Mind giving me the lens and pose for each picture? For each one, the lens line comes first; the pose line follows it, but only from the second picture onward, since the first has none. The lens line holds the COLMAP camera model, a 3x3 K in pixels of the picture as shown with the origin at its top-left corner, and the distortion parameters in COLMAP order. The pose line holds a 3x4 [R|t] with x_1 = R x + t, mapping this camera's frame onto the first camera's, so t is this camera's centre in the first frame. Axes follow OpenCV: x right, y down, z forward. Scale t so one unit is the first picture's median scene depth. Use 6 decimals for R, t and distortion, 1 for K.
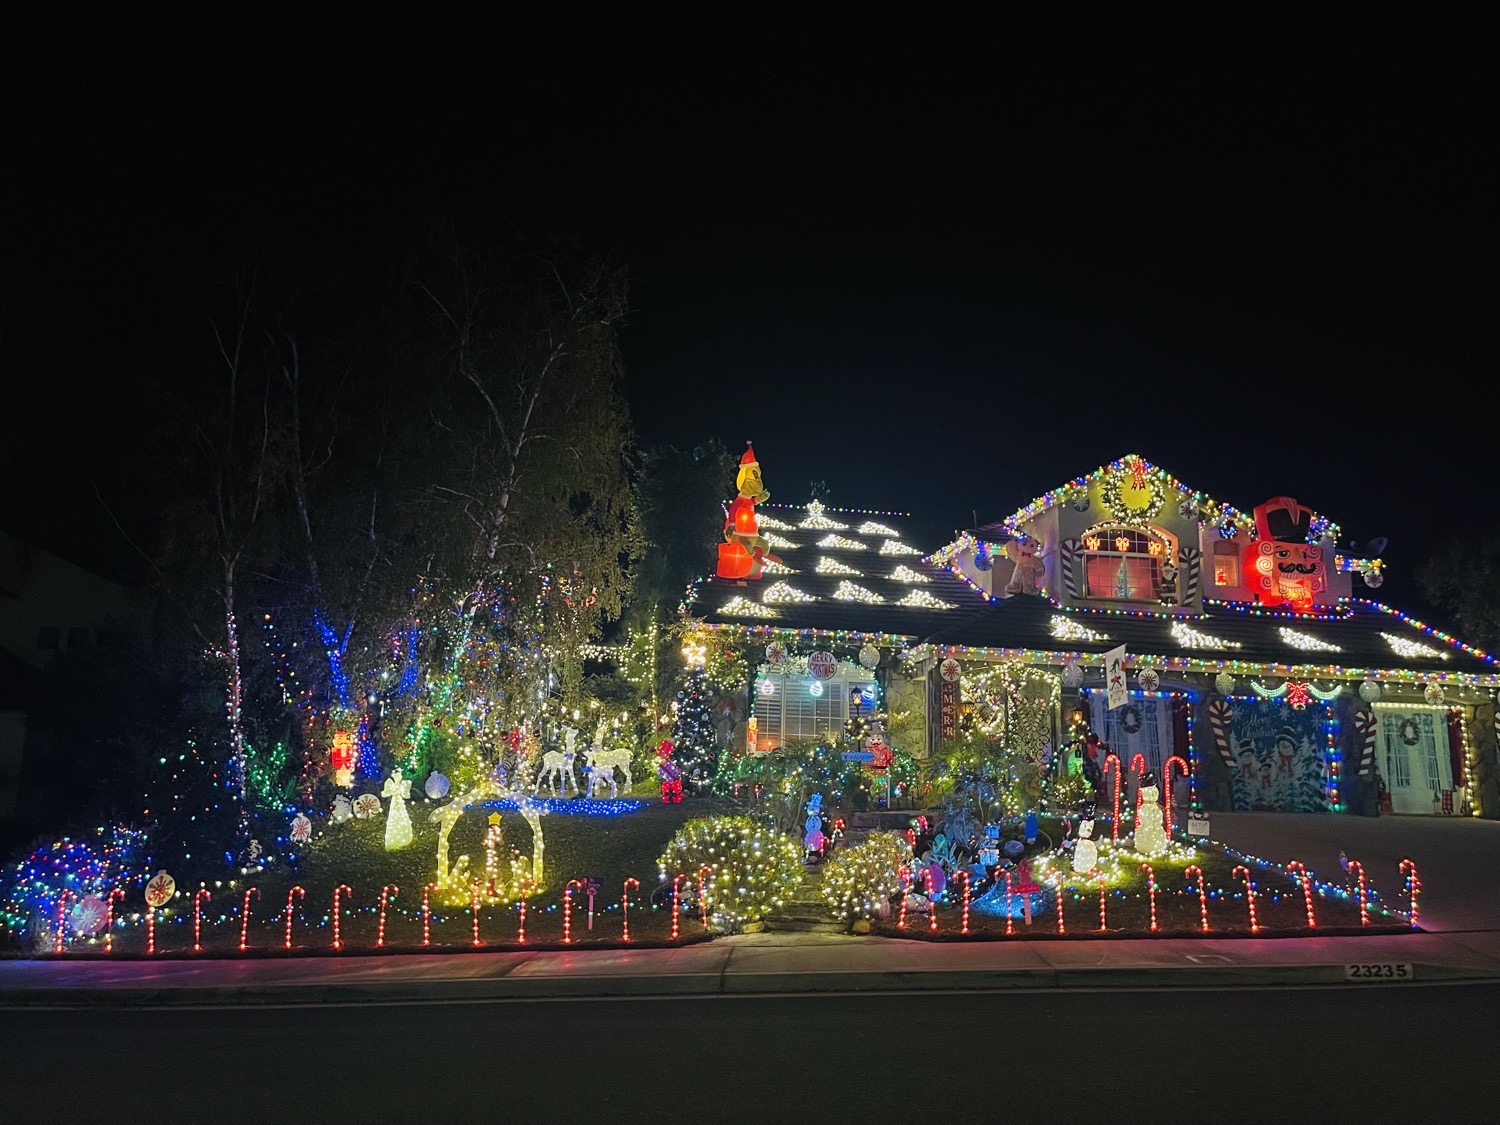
lens RADIAL K [[1134.1, 0, 750.0], [0, 1134.1, 562.5], [0, 0, 1]] dist [0.024319, -0.007661]
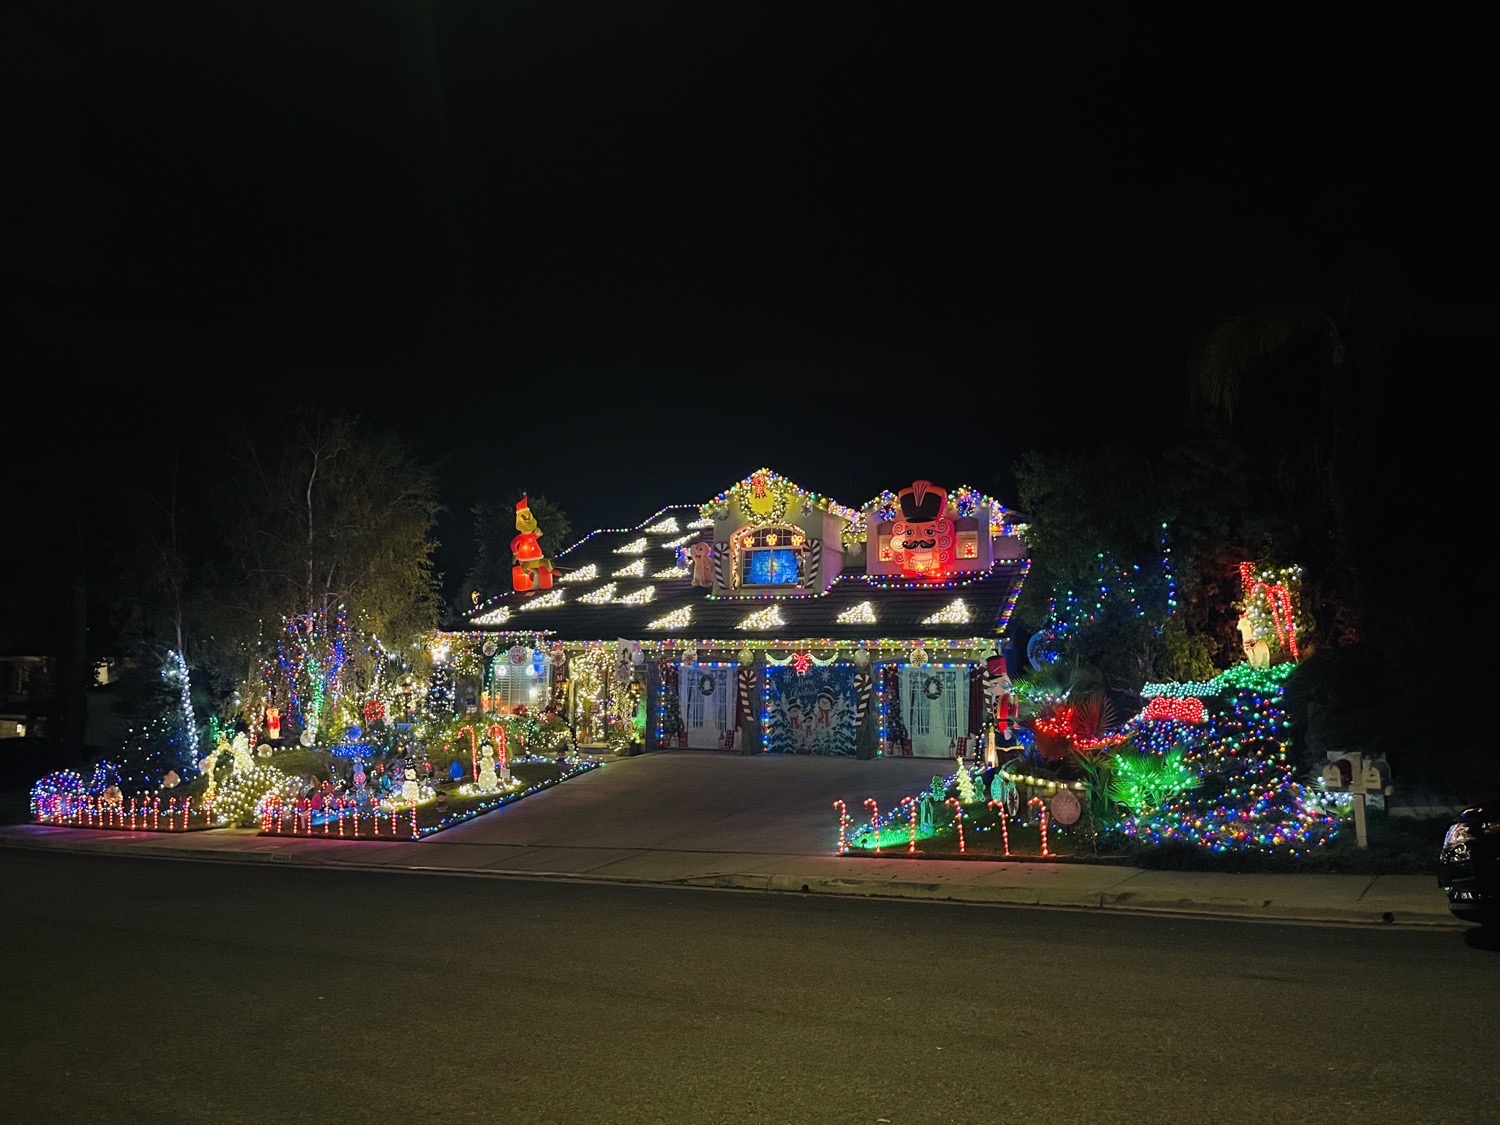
lens RADIAL K [[1133.5, 0, 754.3], [0, 1133.5, 568.3], [0, 0, 1]] dist [0.104440, -0.128664]
pose [[0.841944, -0.076608, -0.534098, 1.073642], [0.121718, 0.991320, 0.049686, -0.054497], [0.525656, -0.106842, 0.843961, -0.068977]]
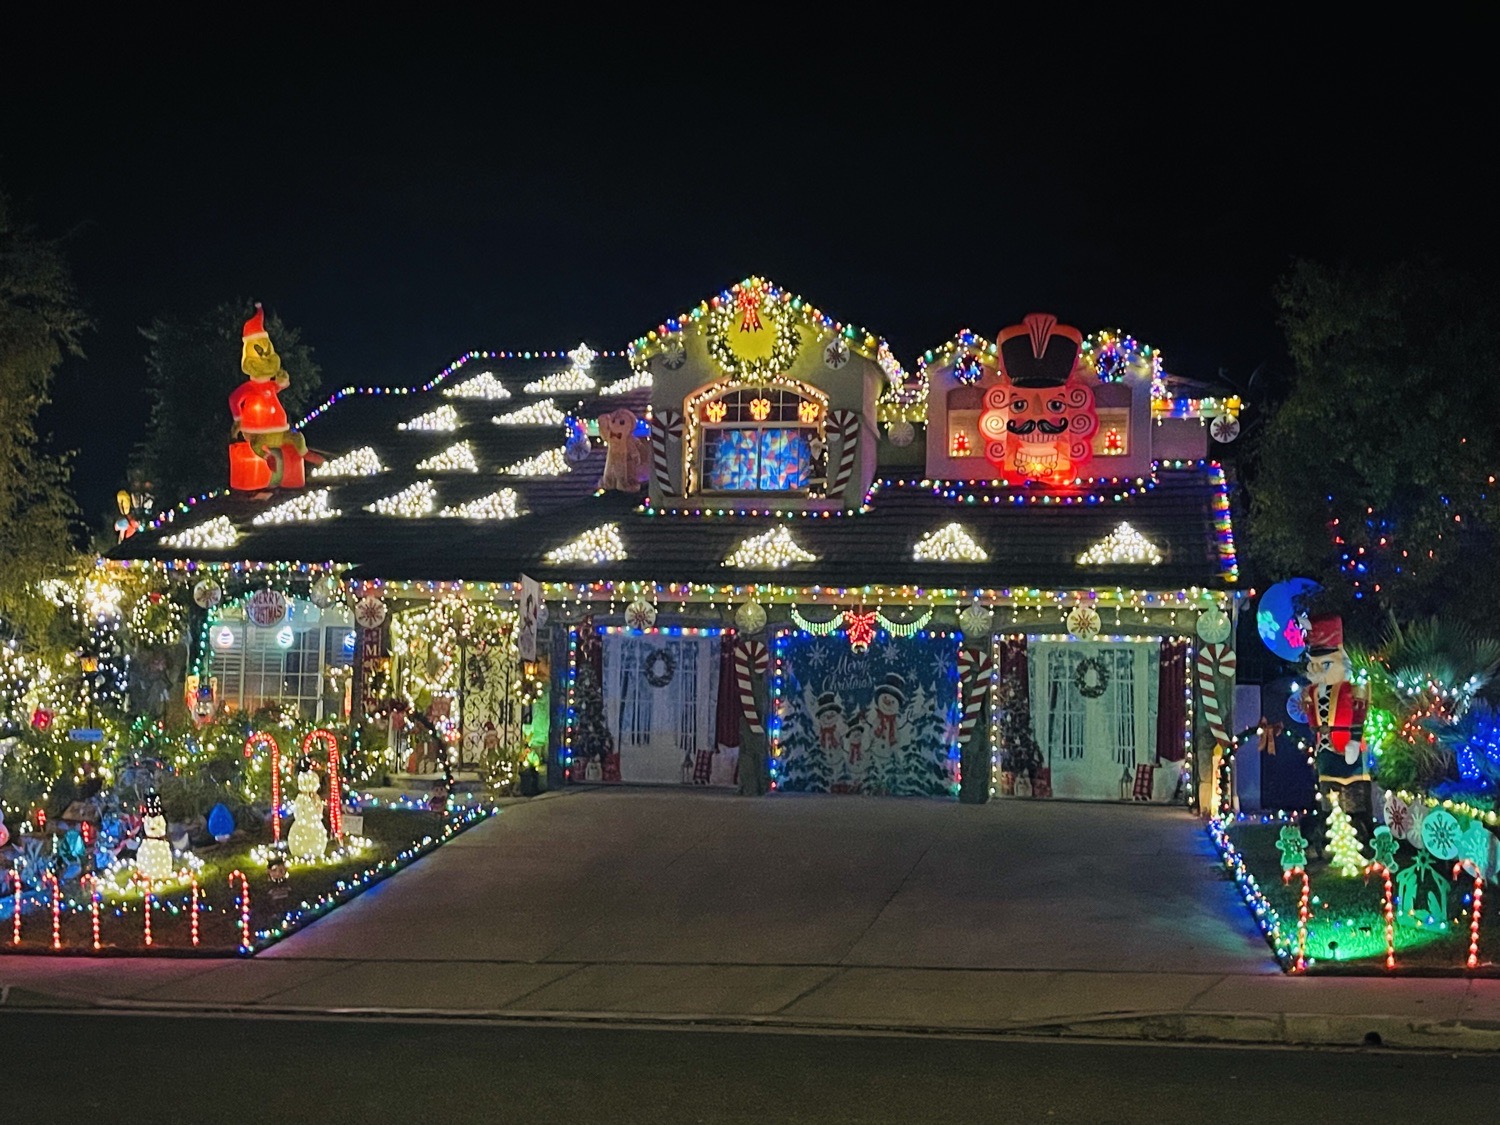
lens RADIAL K [[1851.6, 0, 744.8], [0, 1851.6, 572.7], [0, 0, 1]] dist [0.145955, -0.335322]
pose [[0.935767, -0.033122, -0.351061, 0.782469], [0.073714, 0.991957, 0.102899, -0.037958], [0.344829, -0.122167, 0.930681, -0.064511]]
